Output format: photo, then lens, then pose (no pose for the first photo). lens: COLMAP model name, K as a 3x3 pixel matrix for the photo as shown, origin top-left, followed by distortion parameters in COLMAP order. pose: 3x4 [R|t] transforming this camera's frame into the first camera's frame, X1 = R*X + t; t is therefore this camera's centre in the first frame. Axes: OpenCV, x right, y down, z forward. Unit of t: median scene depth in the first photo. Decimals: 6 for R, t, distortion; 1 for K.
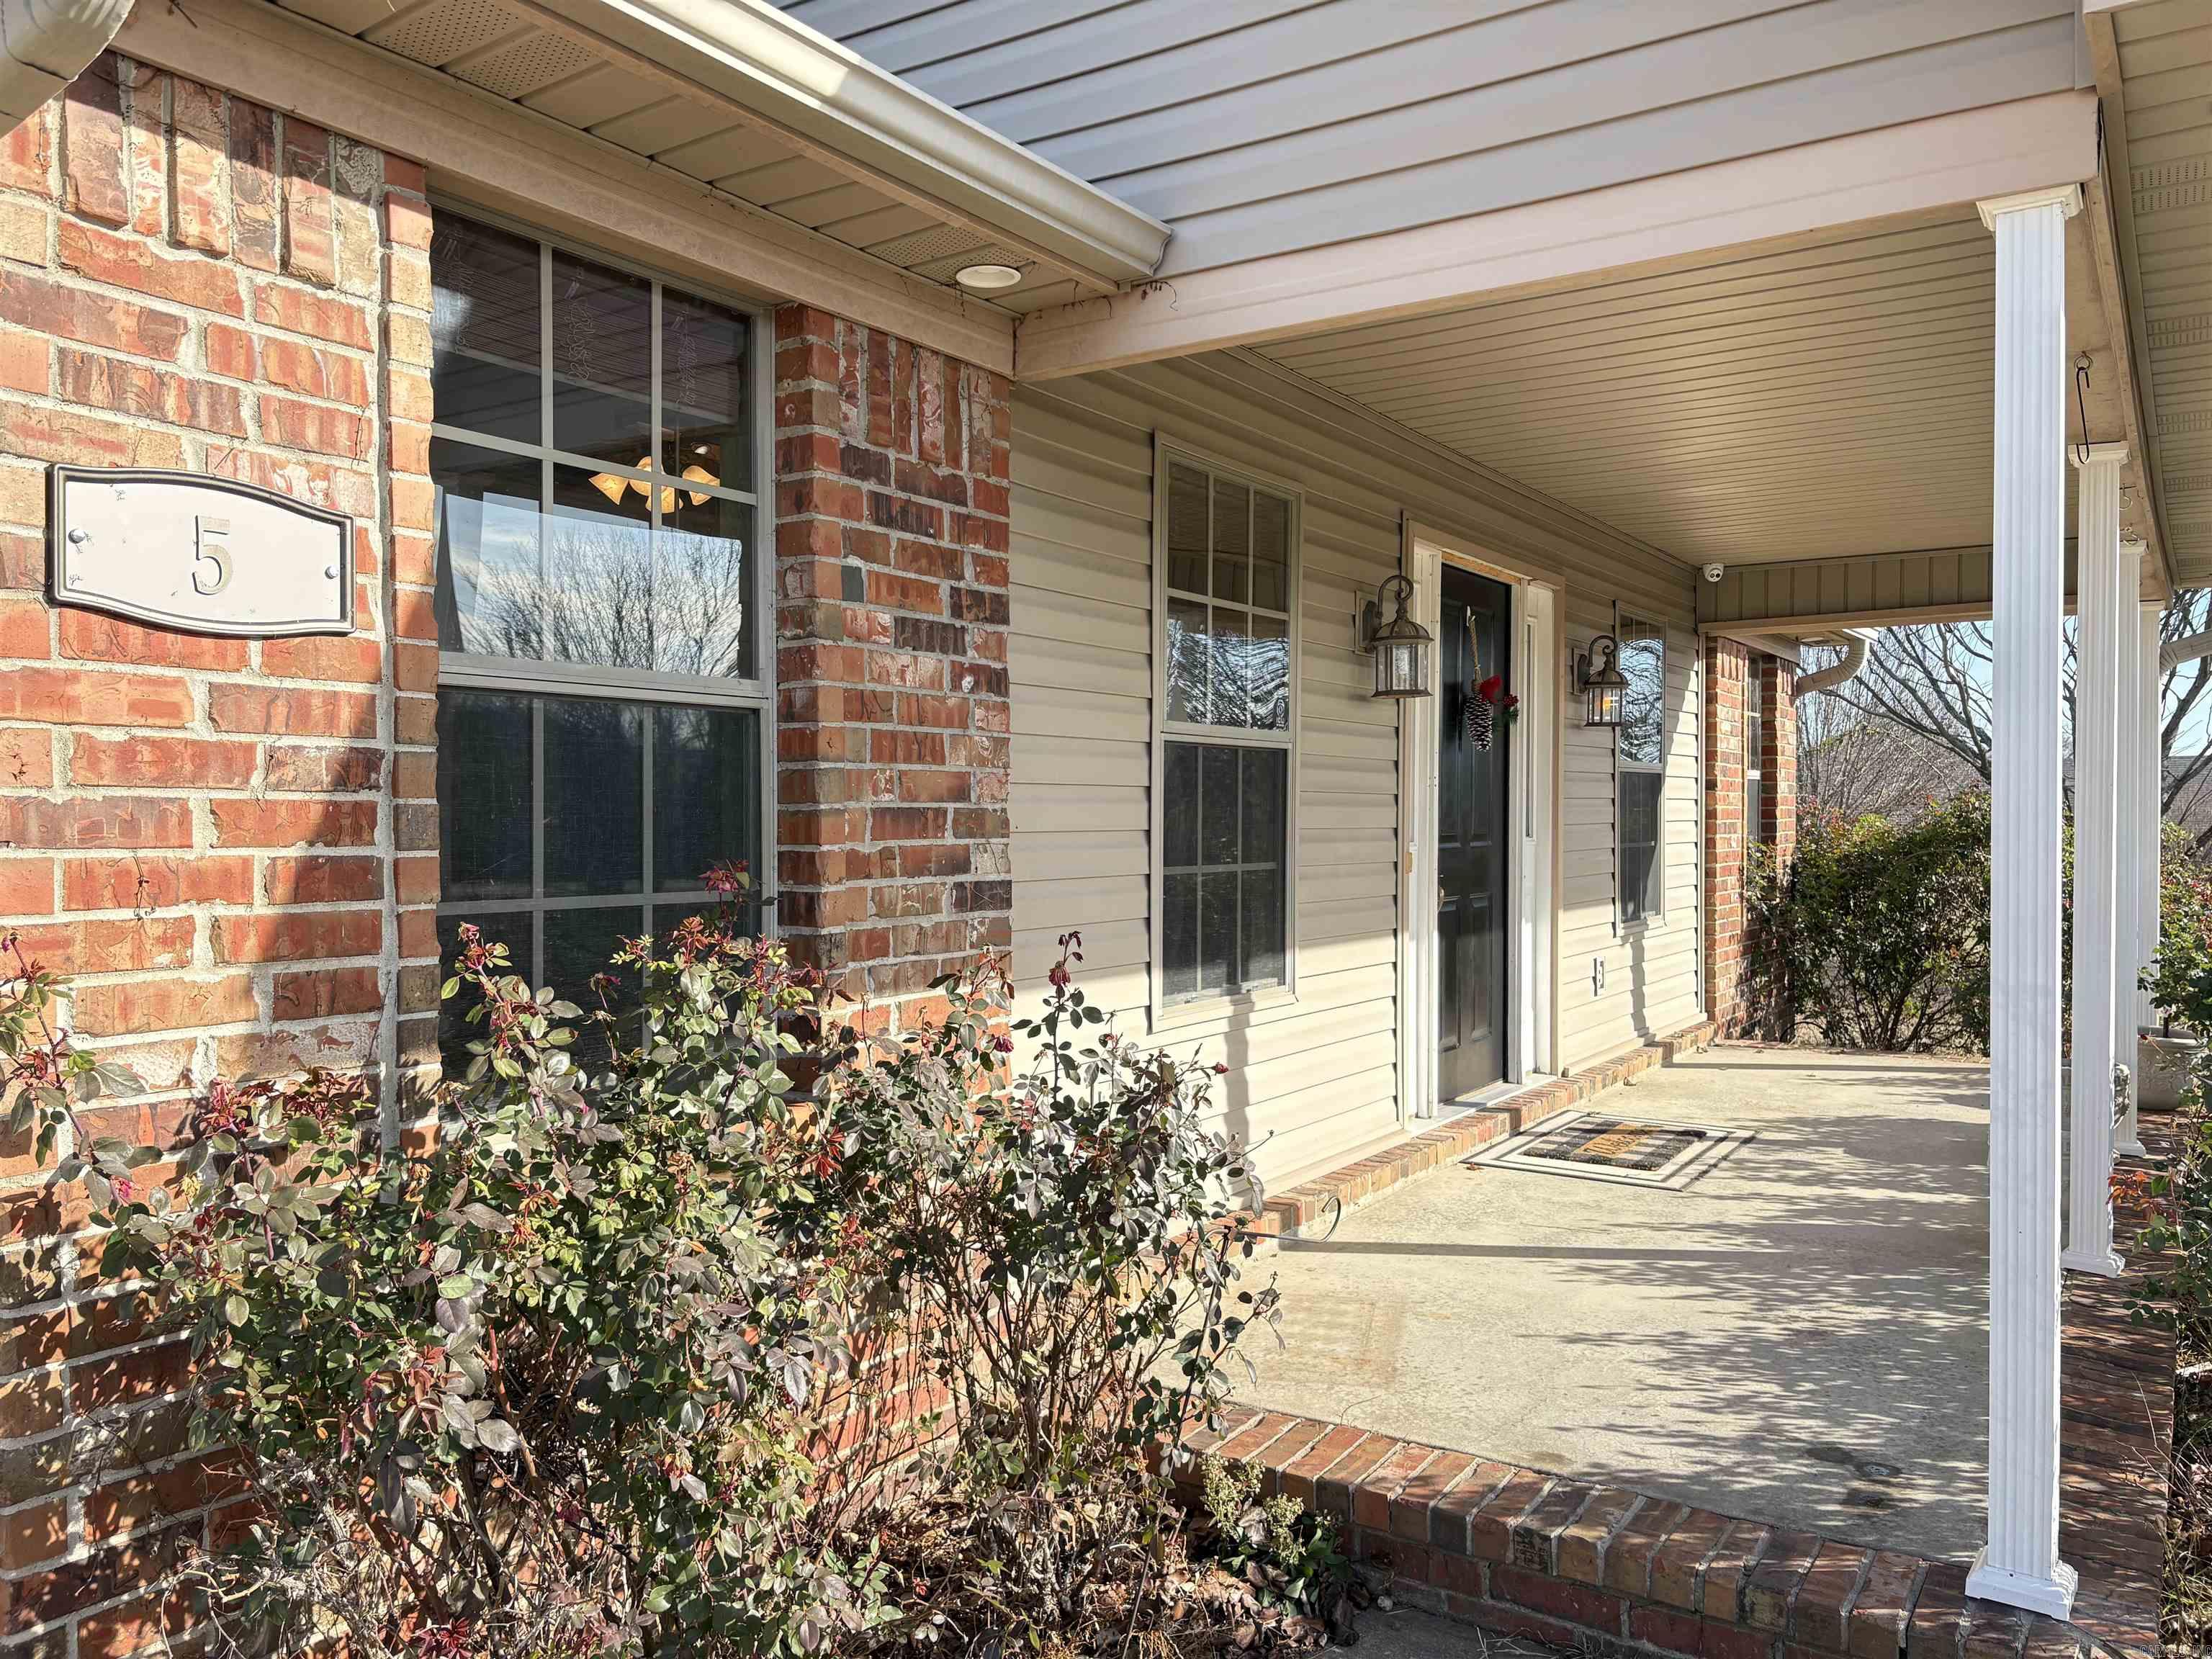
lens RADIAL K [[1678.7, 0, 1118.2], [0, 1678.7, 826.0], [0, 0, 1]] dist [0.054636, -0.043175]
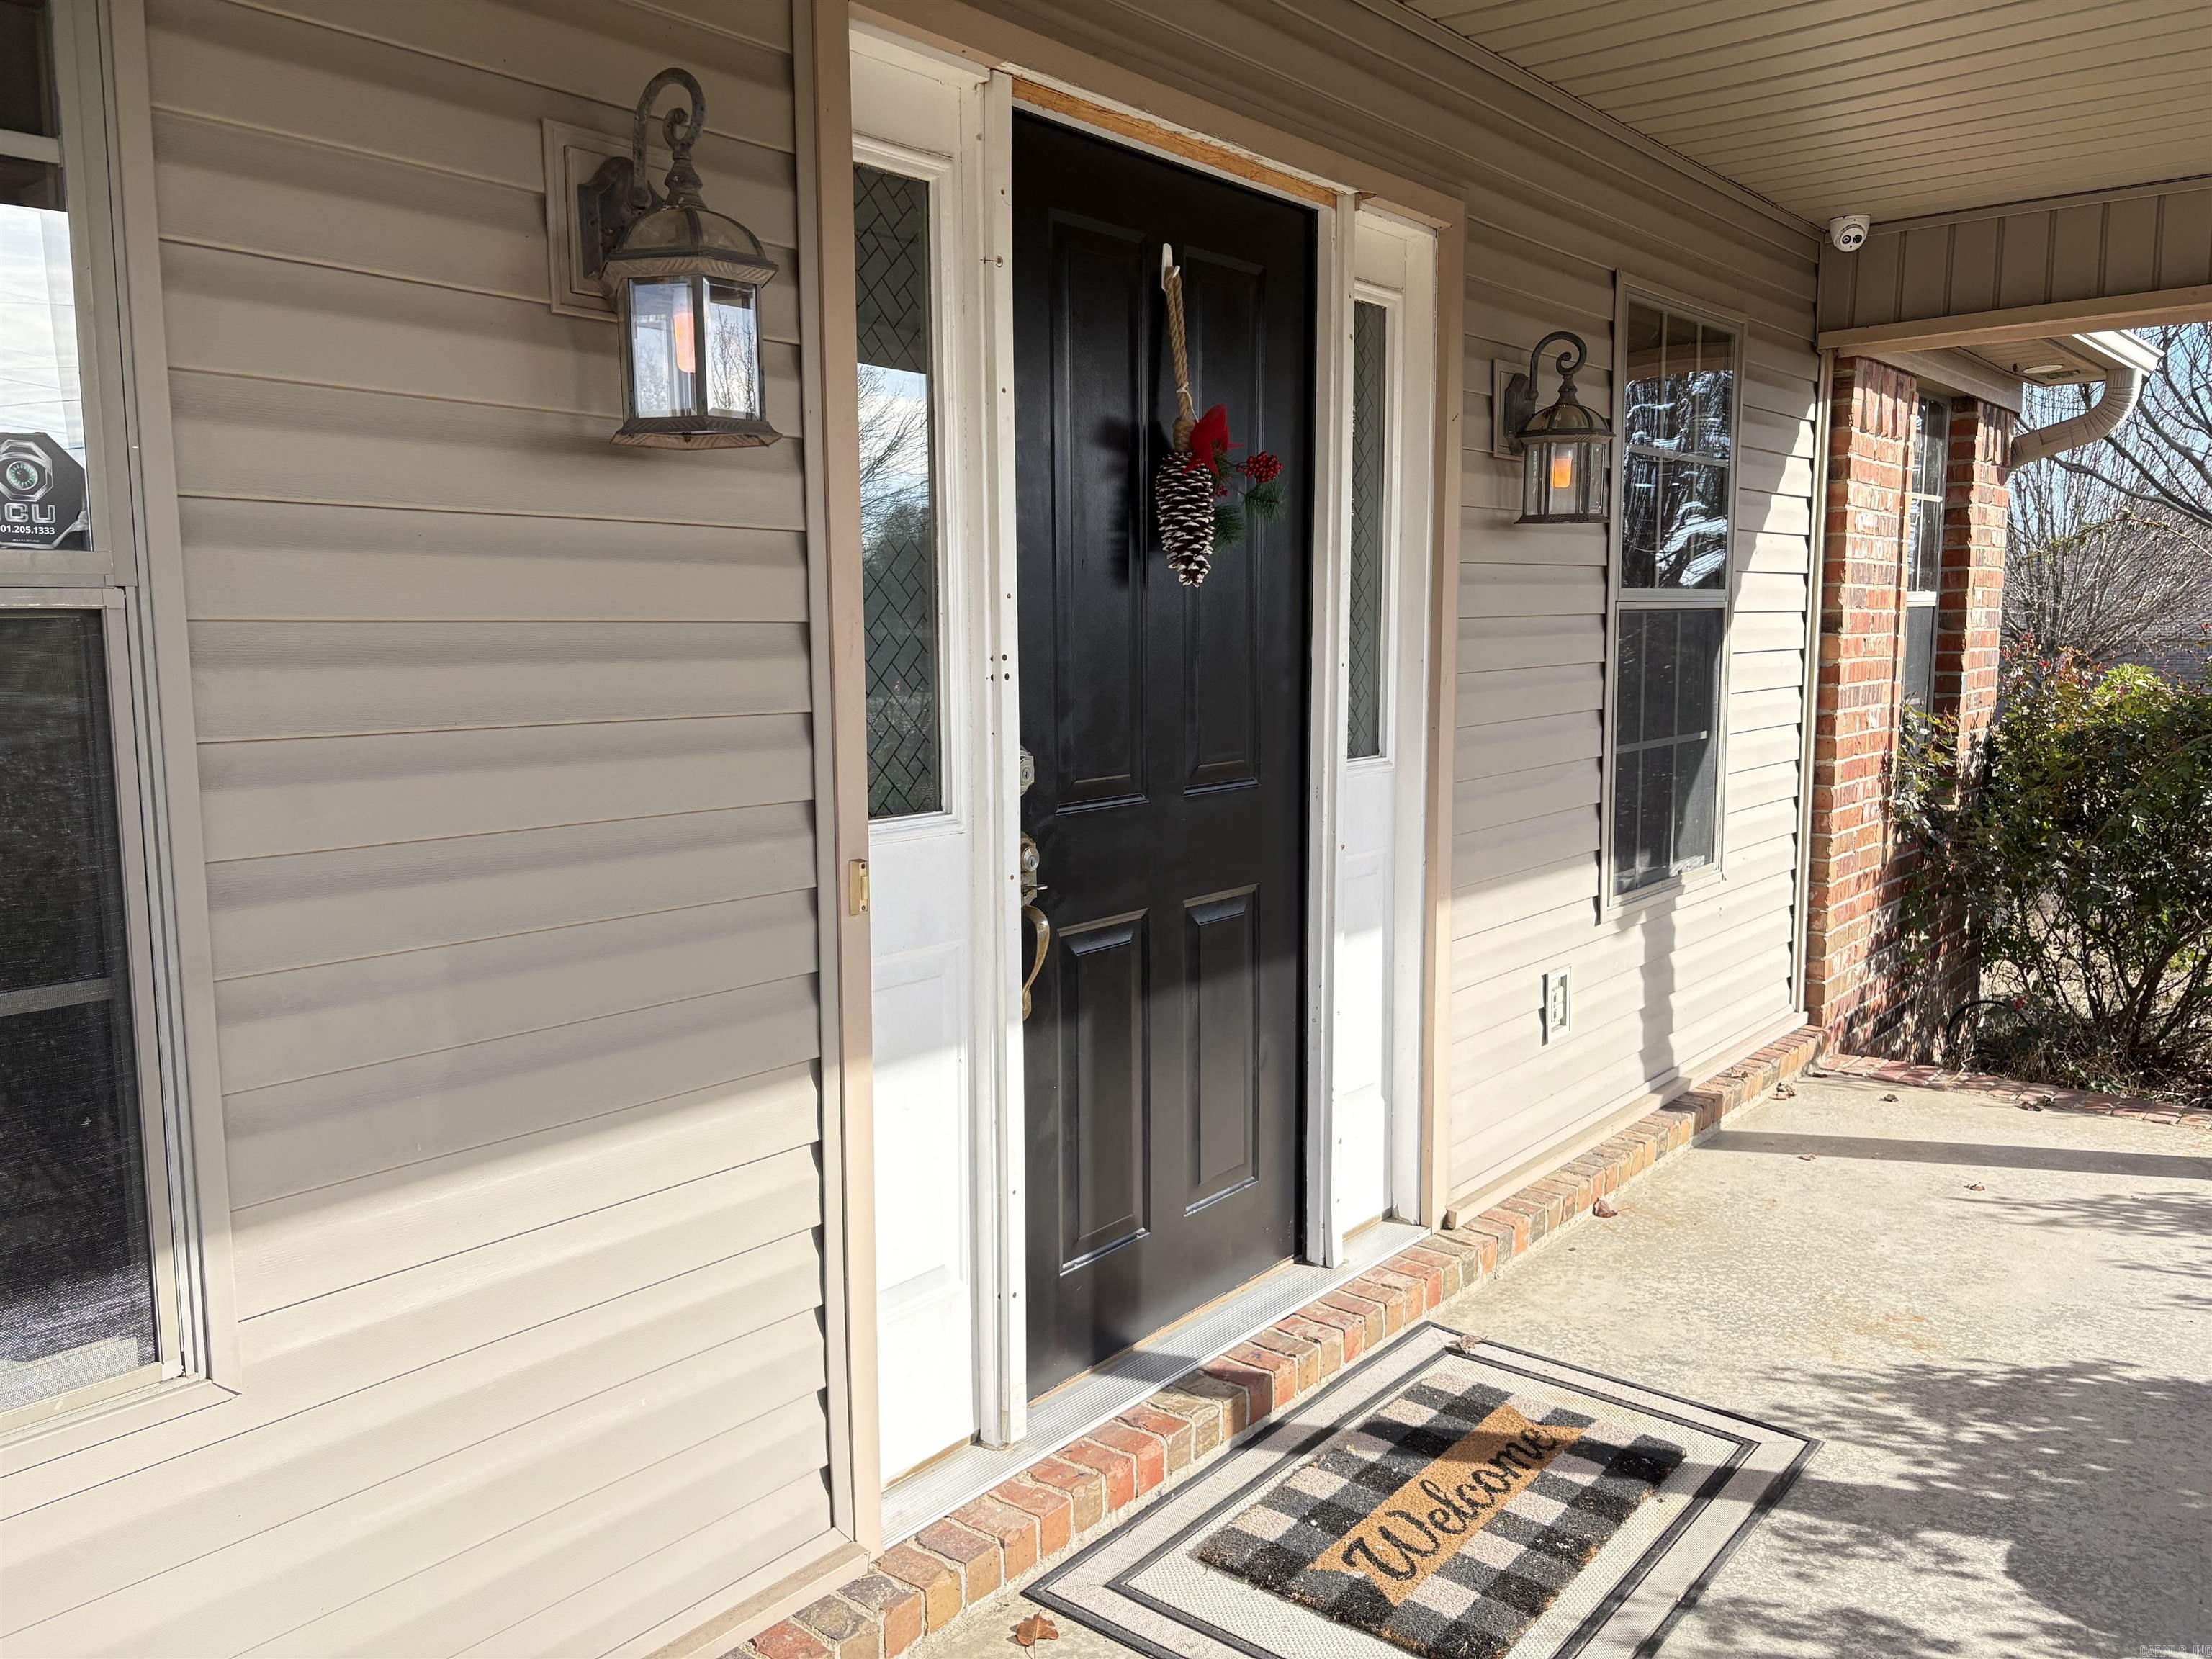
lens RADIAL K [[1678.7, 0, 1098.6], [0, 1678.7, 825.3], [0, 0, 1]] dist [0.054636, -0.043175]
pose [[0.992677, 0.007064, -0.120595, 0.174105], [0.006695, 0.993538, 0.113304, -0.022948], [0.120616, -0.113282, 0.986214, 0.395831]]
